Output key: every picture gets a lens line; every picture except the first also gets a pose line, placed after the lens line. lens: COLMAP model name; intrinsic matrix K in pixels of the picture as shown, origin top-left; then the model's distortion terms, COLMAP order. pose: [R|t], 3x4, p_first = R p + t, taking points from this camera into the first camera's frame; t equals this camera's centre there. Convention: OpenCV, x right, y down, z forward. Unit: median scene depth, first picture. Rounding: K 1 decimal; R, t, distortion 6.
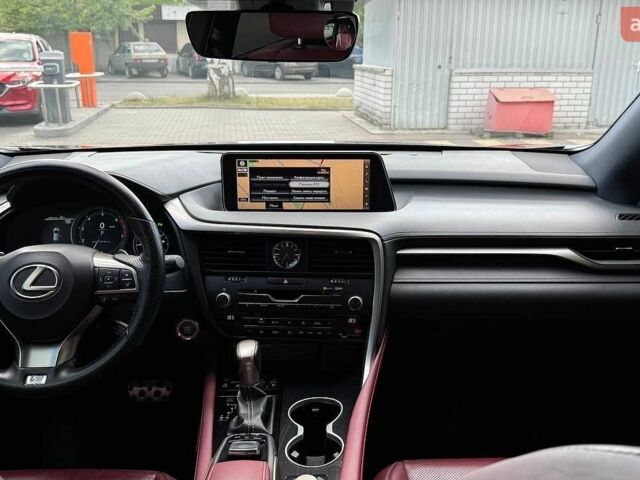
lens RADIAL K [[634.5, 0, 317.2], [0, 634.5, 245.3], [0, 0, 1]] dist [0.083182, 0.000000]
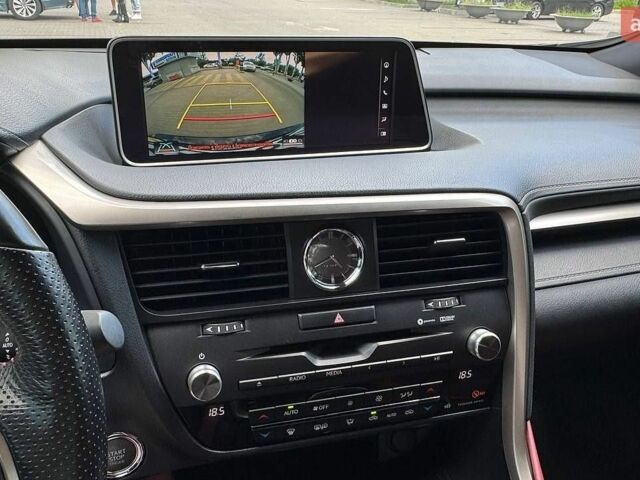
lens RADIAL K [[590.0, 0, 320.1], [0, 590.0, 242.7], [0, 0, 1]] dist [0.029333, 0.000000]
pose [[0.944852, -0.103558, 0.310692, -0.187564], [0.063037, 0.988457, 0.137766, -0.054889], [-0.321373, -0.110583, 0.940474, 0.618518]]
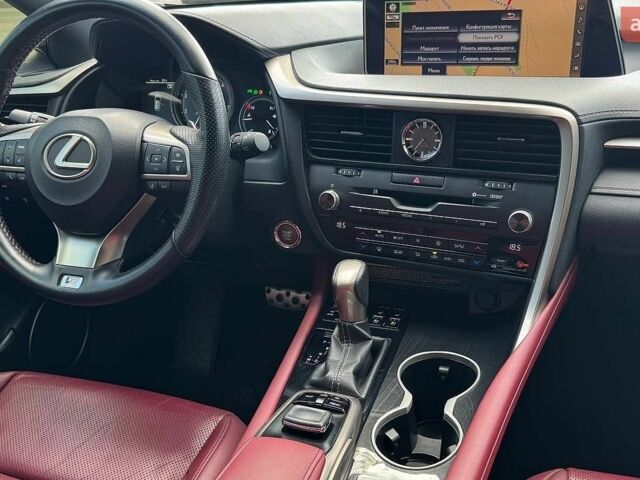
lens RADIAL K [[634.5, 0, 323.5], [0, 634.5, 240.2], [0, 0, 1]] dist [0.083182, 0.000000]
pose [[0.932169, 0.102609, -0.347177, 0.099755], [-0.046201, 0.984868, 0.167032, 0.011520], [0.359063, -0.139662, 0.922805, 0.332613]]
